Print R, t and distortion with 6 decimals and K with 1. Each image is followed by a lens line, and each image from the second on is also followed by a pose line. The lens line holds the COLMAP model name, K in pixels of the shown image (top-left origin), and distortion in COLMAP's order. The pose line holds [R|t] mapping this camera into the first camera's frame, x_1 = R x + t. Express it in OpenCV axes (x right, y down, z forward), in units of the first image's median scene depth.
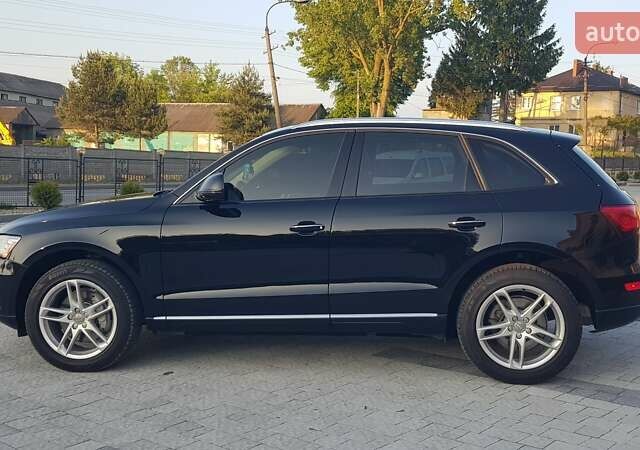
lens RADIAL K [[896.8, 0, 320.0], [0, 896.8, 225.0], [0, 0, 1]] dist [0.080733, -0.051746]
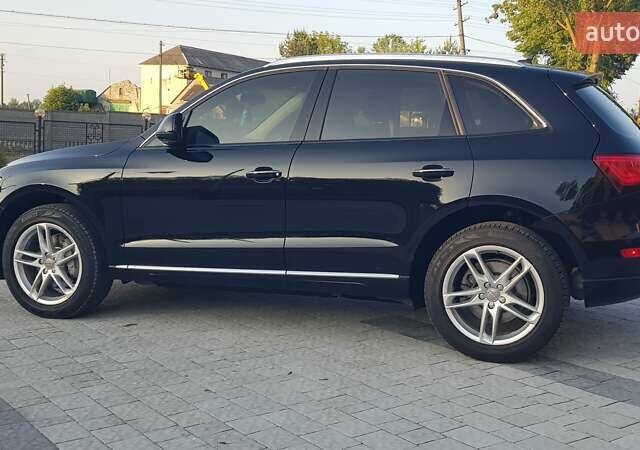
lens RADIAL K [[896.8, 0, 320.0], [0, 896.8, 225.0], [0, 0, 1]] dist [0.080733, -0.051746]
pose [[0.968109, 0.036041, -0.247924, 0.264919], [-0.031127, 0.999234, 0.023714, 0.030817], [0.248589, -0.015241, 0.968489, 0.131553]]
